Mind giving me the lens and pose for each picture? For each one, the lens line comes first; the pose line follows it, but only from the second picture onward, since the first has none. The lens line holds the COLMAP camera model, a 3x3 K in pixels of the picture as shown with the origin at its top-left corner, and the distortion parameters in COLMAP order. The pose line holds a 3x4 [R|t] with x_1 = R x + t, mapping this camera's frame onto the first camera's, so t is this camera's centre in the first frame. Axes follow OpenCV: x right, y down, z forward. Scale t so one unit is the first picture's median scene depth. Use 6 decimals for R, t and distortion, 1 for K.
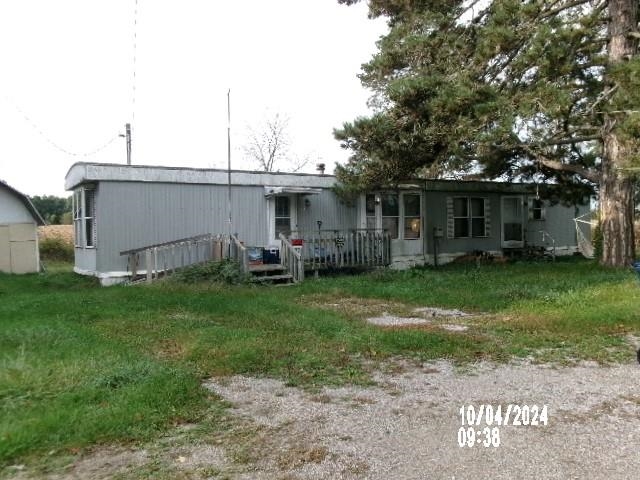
lens RADIAL K [[528.8, 0, 320.0], [0, 528.8, 240.0], [0, 0, 1]] dist [-0.000544, -0.006763]
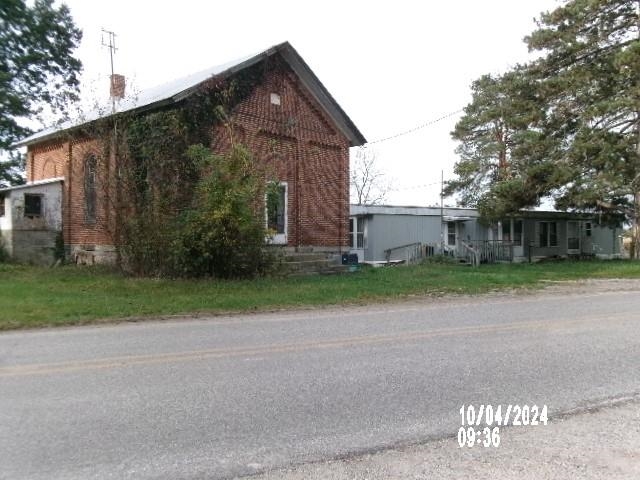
lens RADIAL K [[528.8, 0, 320.0], [0, 528.8, 240.0], [0, 0, 1]] dist [-0.000544, -0.006763]
pose [[0.999579, 0.008852, -0.027634, -0.411598], [-0.009654, 0.999531, -0.029044, 0.031008], [0.027364, 0.029299, 0.999196, -0.700093]]
